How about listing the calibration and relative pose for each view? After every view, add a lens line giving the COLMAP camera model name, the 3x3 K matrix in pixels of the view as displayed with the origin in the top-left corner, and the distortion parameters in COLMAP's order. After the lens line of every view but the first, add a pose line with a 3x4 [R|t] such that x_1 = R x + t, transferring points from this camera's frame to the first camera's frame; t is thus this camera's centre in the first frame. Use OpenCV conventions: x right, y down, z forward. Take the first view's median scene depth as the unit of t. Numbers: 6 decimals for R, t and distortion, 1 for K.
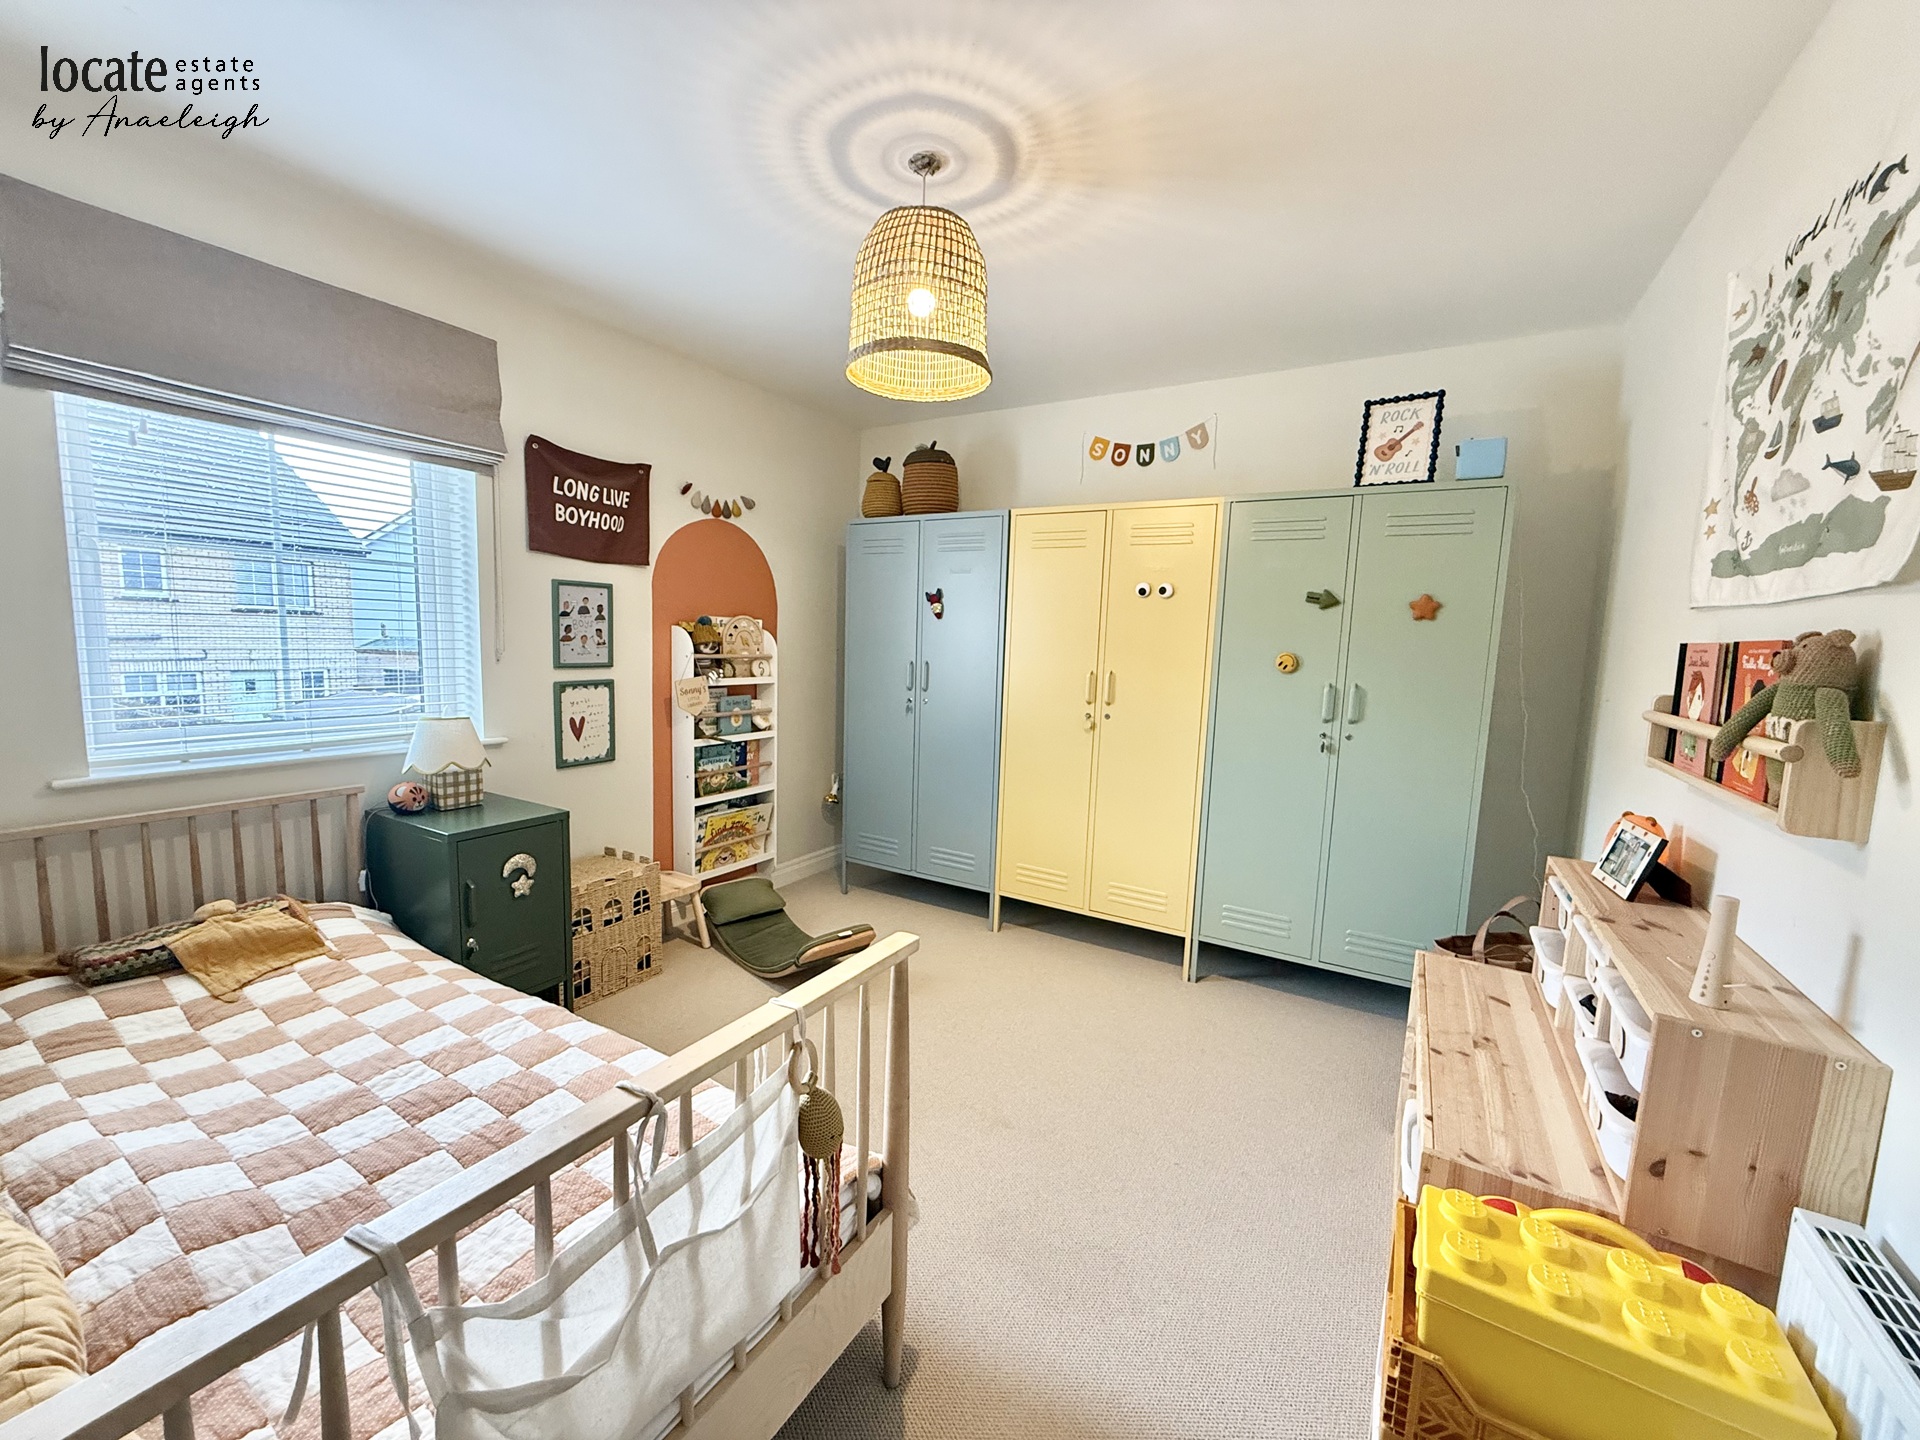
lens RADIAL K [[761.0, 0, 951.5], [0, 761.0, 719.8], [0, 0, 1]] dist [-0.000239, -0.000090]
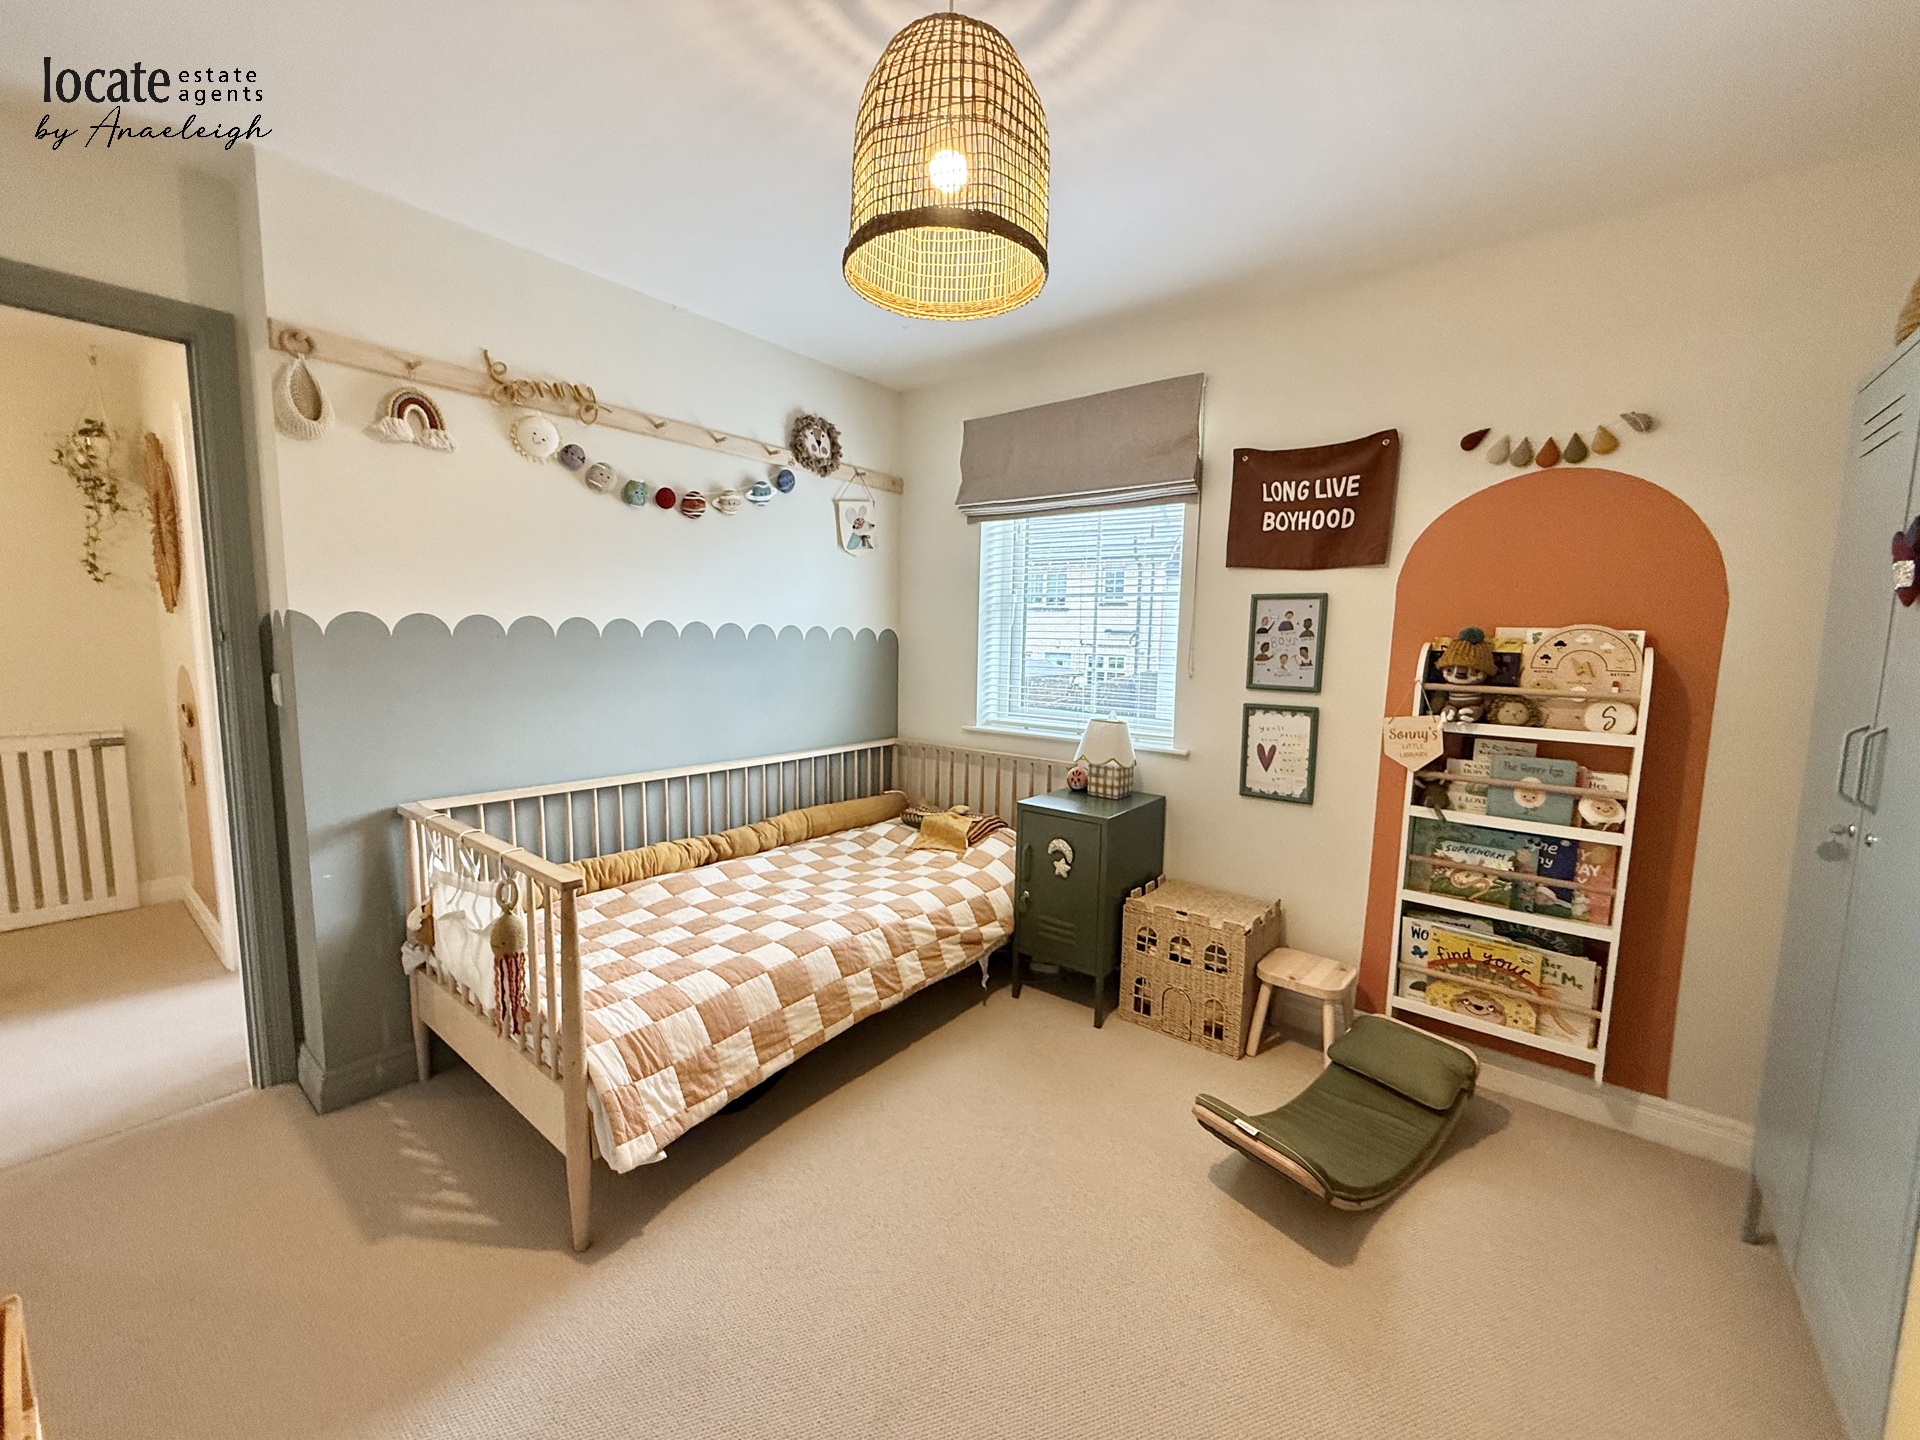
lens RADIAL K [[761.0, 0, 951.5], [0, 761.0, 718.6], [0, 0, 1]] dist [-0.000239, -0.000090]
pose [[-0.135231, 0.075699, -0.987918, 0.447789], [-0.131566, 0.986876, 0.093628, -0.069033], [0.982040, 0.142638, -0.123496, 0.739083]]
